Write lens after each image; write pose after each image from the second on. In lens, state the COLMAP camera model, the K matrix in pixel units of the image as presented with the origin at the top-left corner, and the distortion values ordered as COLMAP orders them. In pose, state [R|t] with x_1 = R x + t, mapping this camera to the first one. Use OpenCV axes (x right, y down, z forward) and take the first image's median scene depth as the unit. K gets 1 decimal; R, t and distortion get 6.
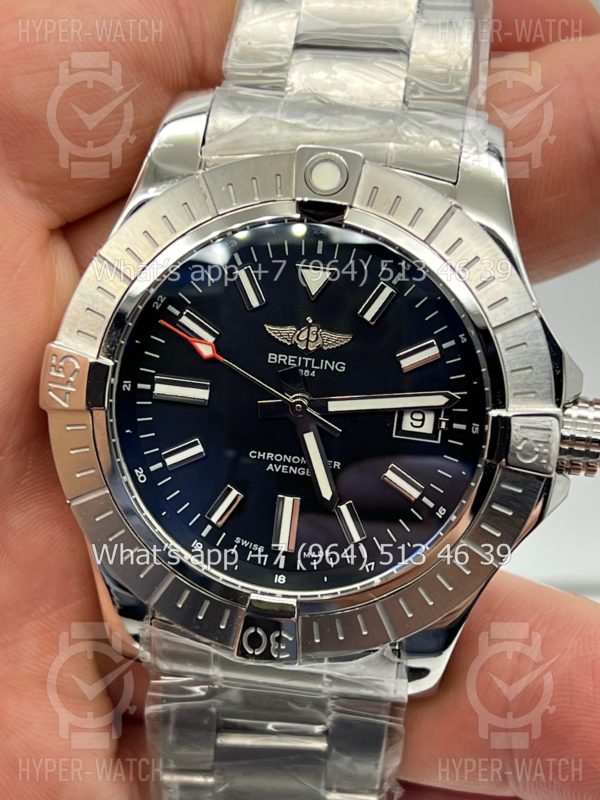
lens RADIAL K [[1888.8, 0, 300.0], [0, 1888.8, 400.0], [0, 0, 1]] dist [0.173276, 0.050315]
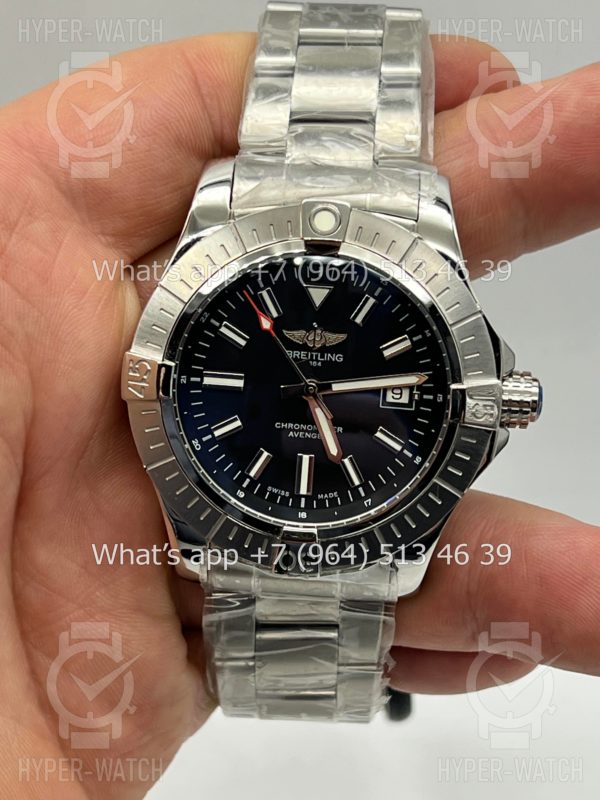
lens RADIAL K [[1888.8, 0, 300.0], [0, 1888.8, 400.0], [0, 0, 1]] dist [0.173276, 0.050315]
pose [[0.997604, -0.050908, 0.046855, -0.072563], [0.049887, 0.998497, 0.022714, -0.019686], [-0.047941, -0.020322, 0.998643, -0.365036]]
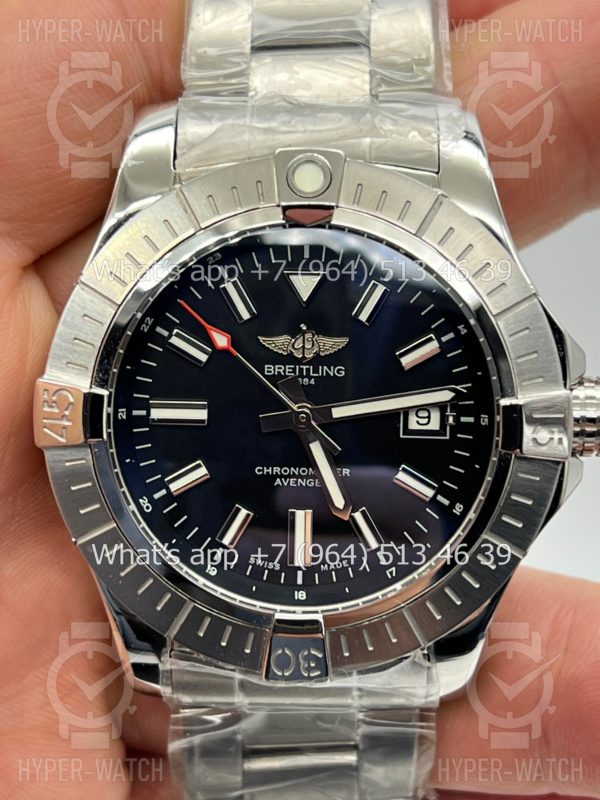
lens RADIAL K [[1888.8, 0, 300.0], [0, 1888.8, 400.0], [0, 0, 1]] dist [0.173276, 0.050315]
pose [[0.992307, -0.104982, 0.065615, -0.064257], [0.105406, 0.994425, -0.003030, -0.002179], [-0.064931, 0.009923, 0.997840, 0.030000]]
